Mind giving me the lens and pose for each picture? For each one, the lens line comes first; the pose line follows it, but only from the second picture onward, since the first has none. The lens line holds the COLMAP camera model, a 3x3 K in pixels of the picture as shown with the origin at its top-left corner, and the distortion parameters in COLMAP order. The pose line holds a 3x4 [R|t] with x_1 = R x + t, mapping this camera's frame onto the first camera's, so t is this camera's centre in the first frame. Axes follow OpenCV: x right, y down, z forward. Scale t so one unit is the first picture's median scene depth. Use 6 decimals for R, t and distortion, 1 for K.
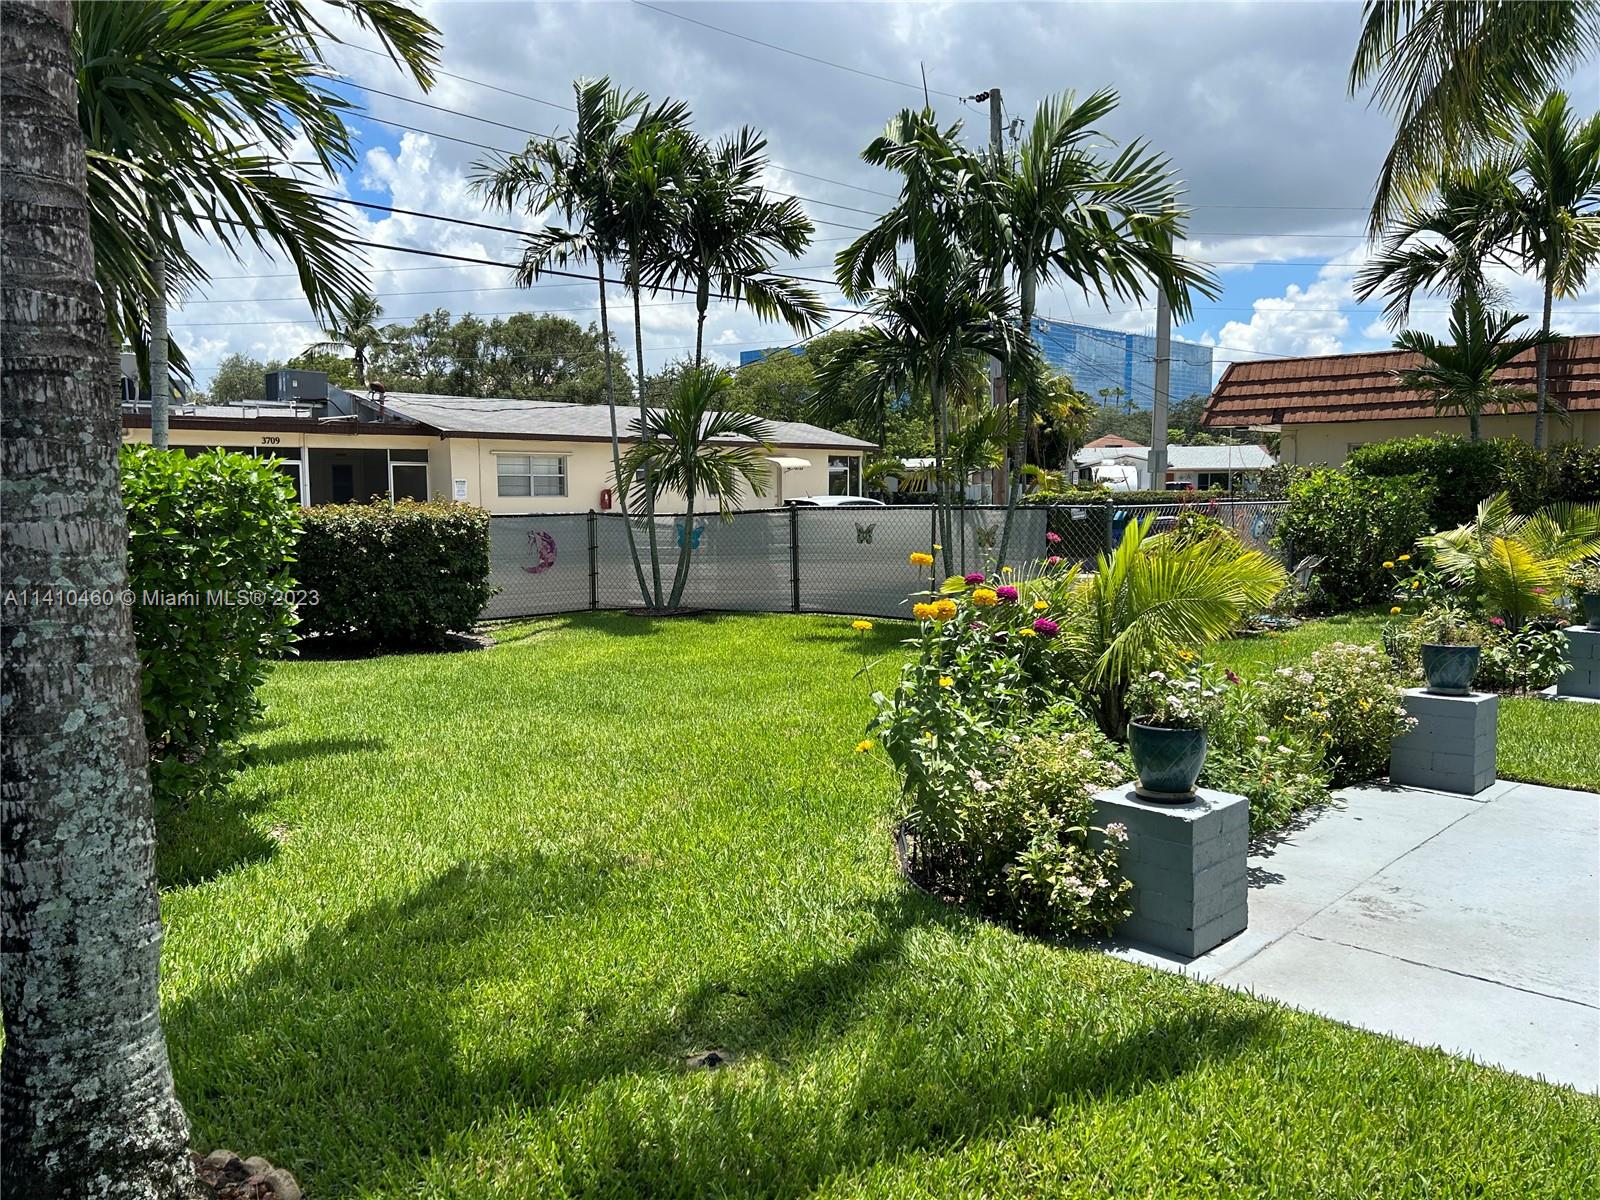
lens RADIAL K [[1207.8, 0, 798.6], [0, 1207.8, 603.6], [0, 0, 1]] dist [0.045462, -0.034240]
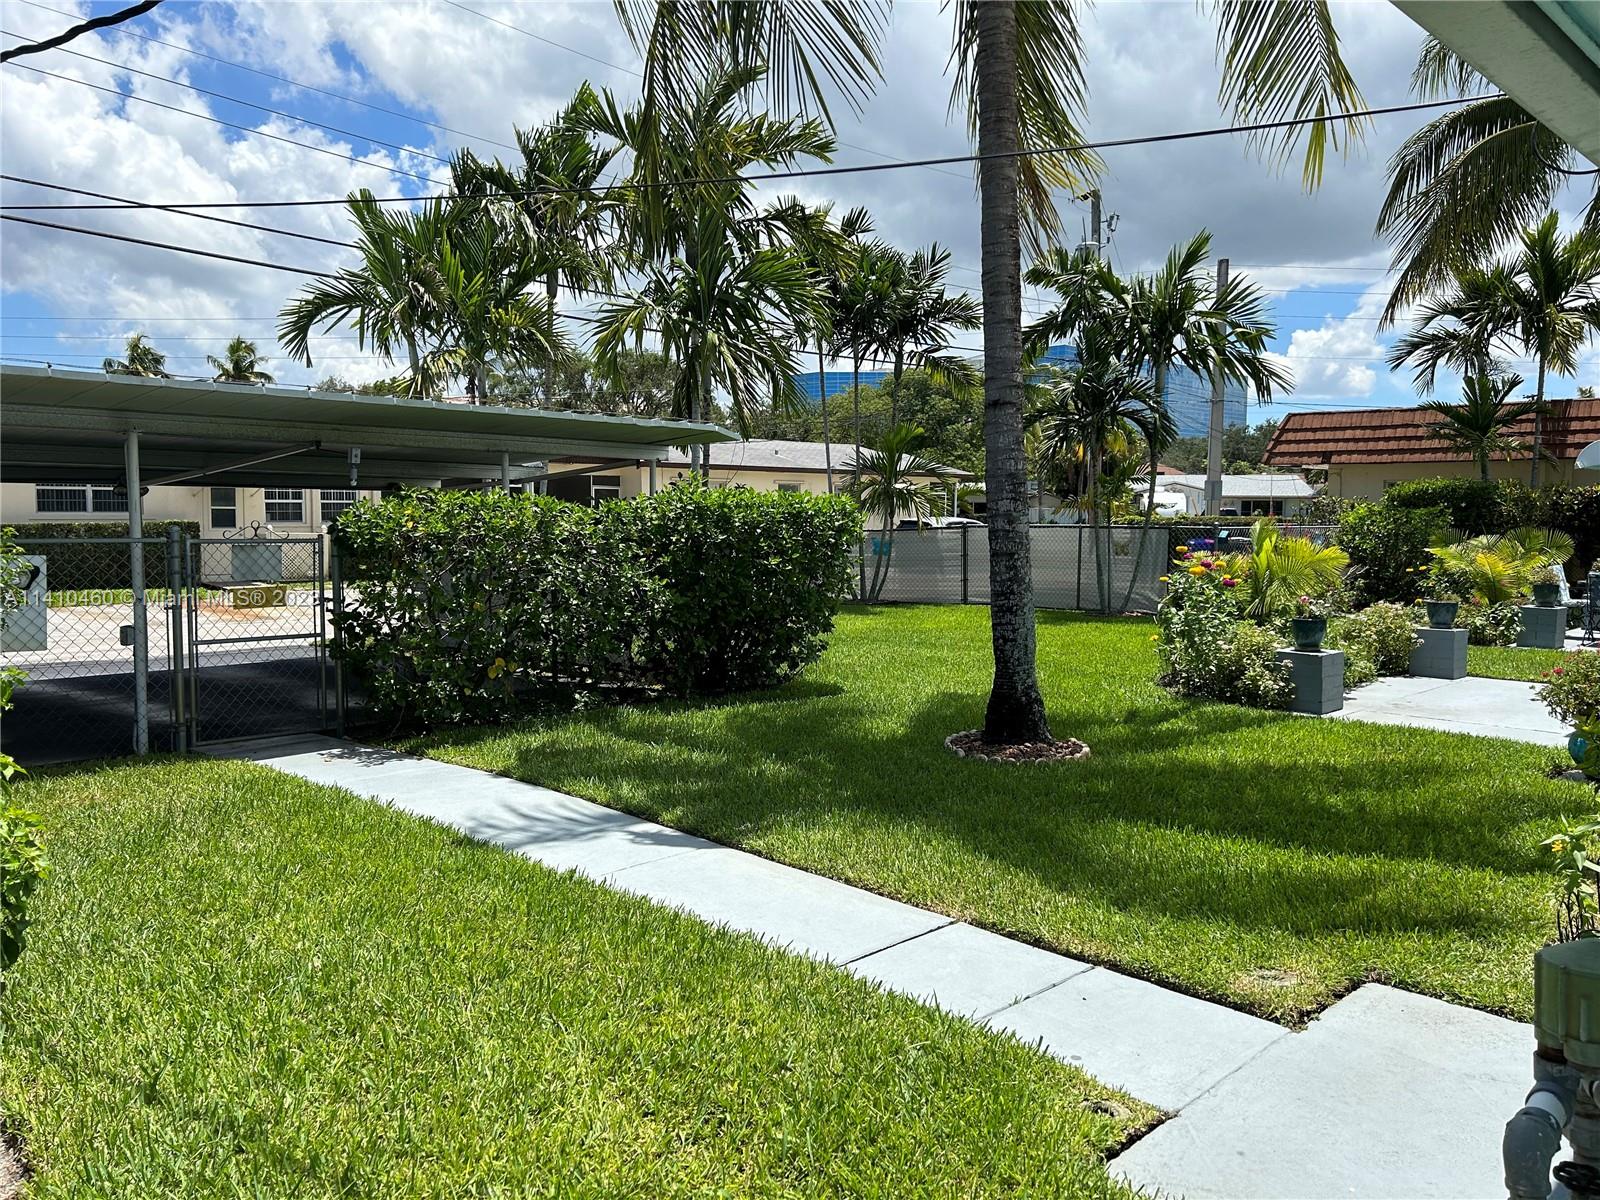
lens RADIAL K [[1207.8, 0, 802.4], [0, 1207.8, 601.7], [0, 0, 1]] dist [0.045462, -0.034240]
pose [[0.999714, 0.013871, -0.019476, -0.128331], [-0.014226, 0.999733, -0.018202, 0.025488], [0.019219, 0.018474, 0.999645, -0.278365]]
